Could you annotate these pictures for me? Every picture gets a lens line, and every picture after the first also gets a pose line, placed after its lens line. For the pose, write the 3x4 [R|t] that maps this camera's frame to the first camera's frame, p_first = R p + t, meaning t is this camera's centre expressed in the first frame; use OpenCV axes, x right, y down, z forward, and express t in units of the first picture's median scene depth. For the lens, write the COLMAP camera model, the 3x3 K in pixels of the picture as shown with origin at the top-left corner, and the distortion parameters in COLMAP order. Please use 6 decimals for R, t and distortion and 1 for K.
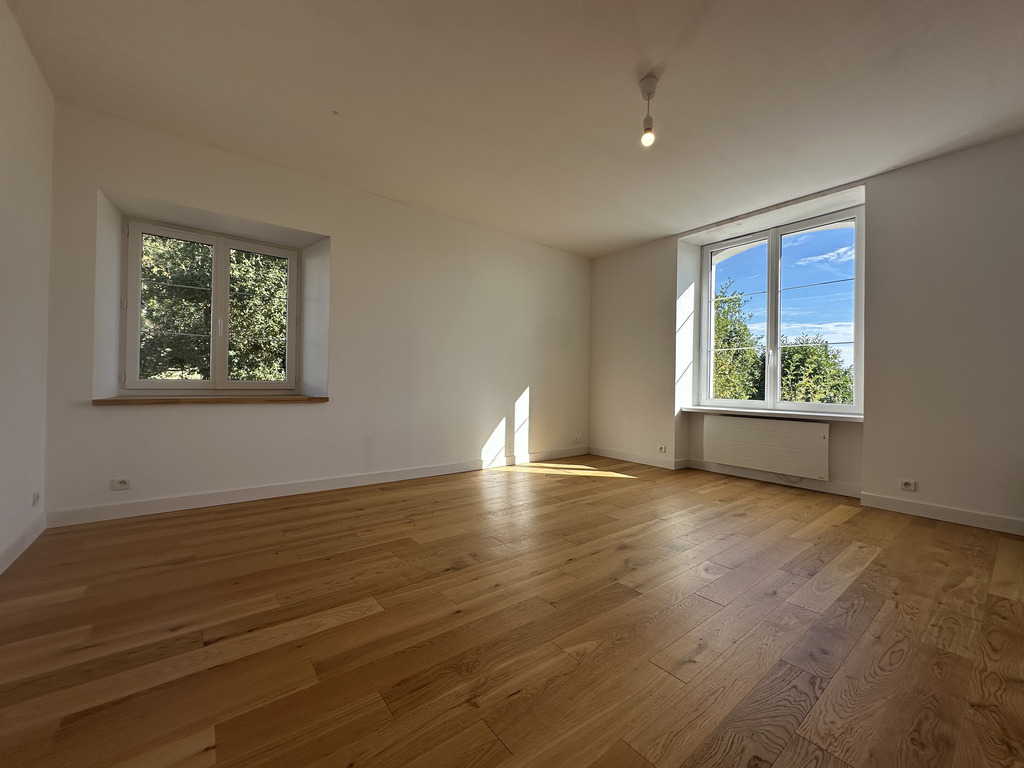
lens RADIAL K [[406.0, 0, 512.3], [0, 406.0, 380.9], [0, 0, 1]] dist [-0.002965, 0.000174]
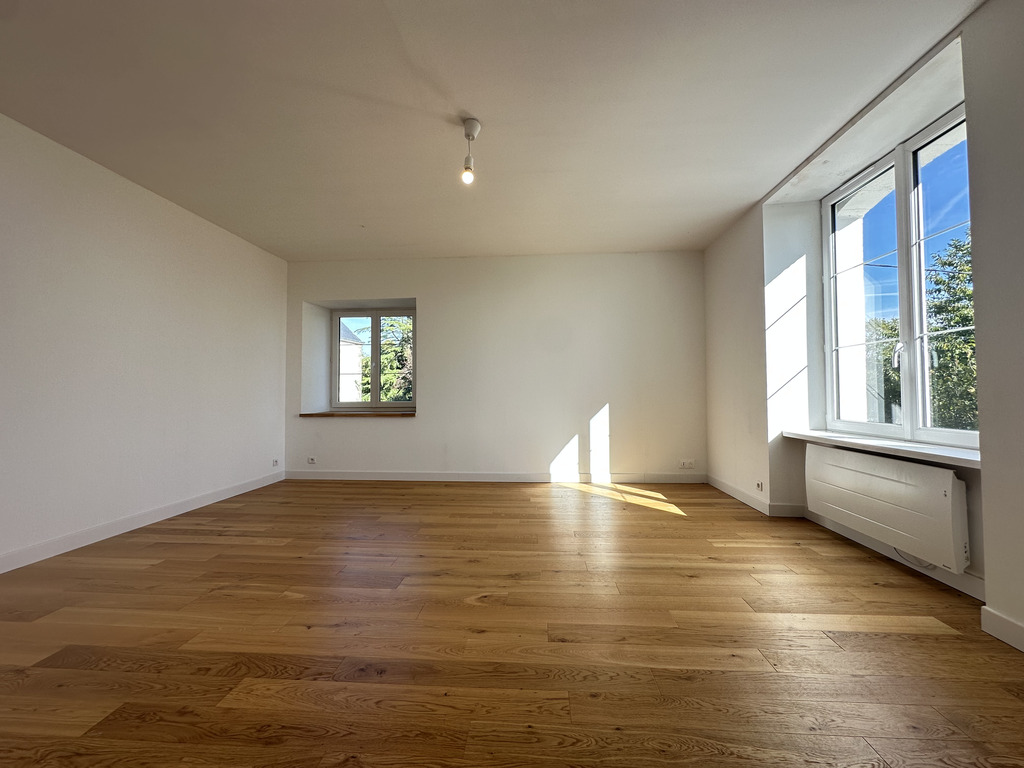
lens RADIAL K [[406.0, 0, 512.3], [0, 406.0, 380.9], [0, 0, 1]] dist [-0.002965, 0.000174]
pose [[0.744592, -0.041374, -0.666237, 0.593302], [0.021079, 0.999037, -0.038483, -0.007681], [0.667187, 0.014610, 0.744747, 0.152083]]
